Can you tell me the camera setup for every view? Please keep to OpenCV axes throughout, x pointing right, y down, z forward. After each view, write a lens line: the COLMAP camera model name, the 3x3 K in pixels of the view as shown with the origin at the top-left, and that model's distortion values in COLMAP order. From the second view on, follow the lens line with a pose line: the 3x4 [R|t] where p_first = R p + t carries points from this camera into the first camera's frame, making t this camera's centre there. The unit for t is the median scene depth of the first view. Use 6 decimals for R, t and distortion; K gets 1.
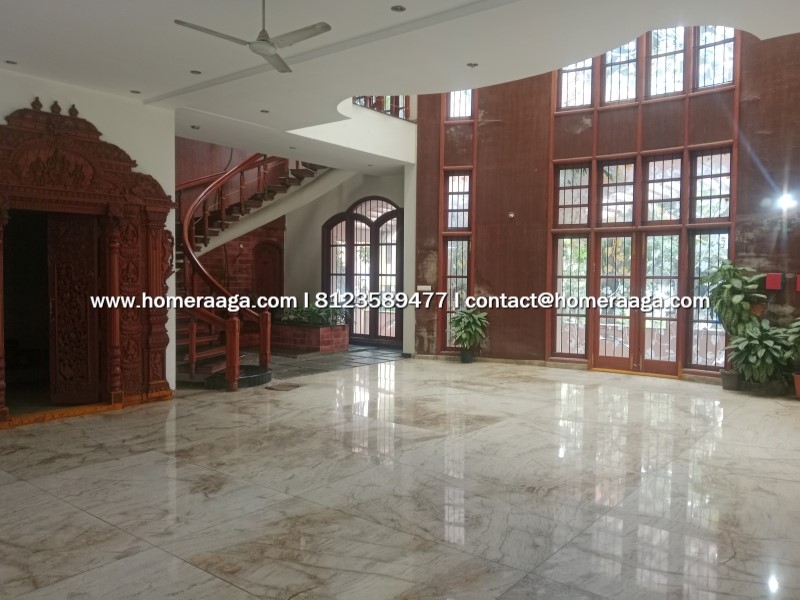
lens RADIAL K [[630.0, 0, 405.8], [0, 630.0, 301.0], [0, 0, 1]] dist [0.038114, -0.078196]
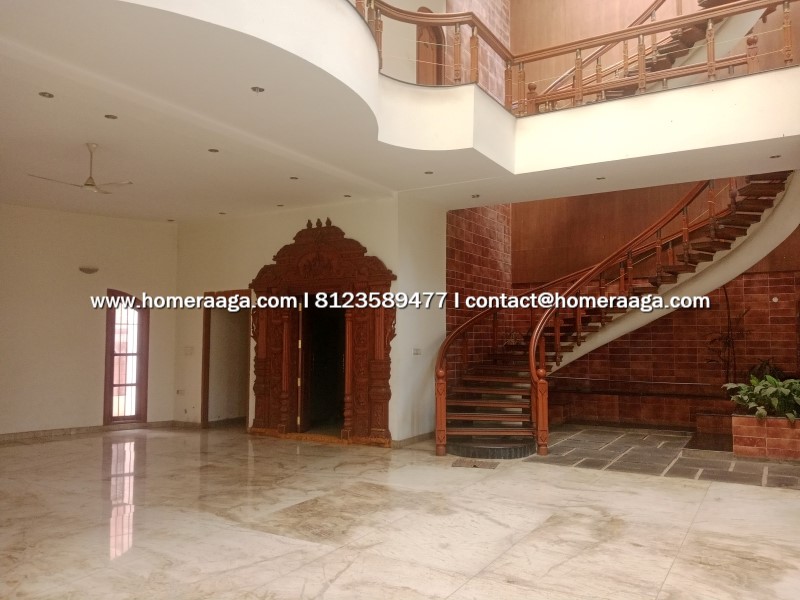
lens RADIAL K [[630.0, 0, 405.8], [0, 630.0, 301.0], [0, 0, 1]] dist [0.038114, -0.078196]
pose [[0.127067, -0.066615, -0.989655, 0.595614], [-0.041054, 0.996534, -0.072349, -0.020209], [0.991044, 0.049822, 0.123892, 0.681586]]
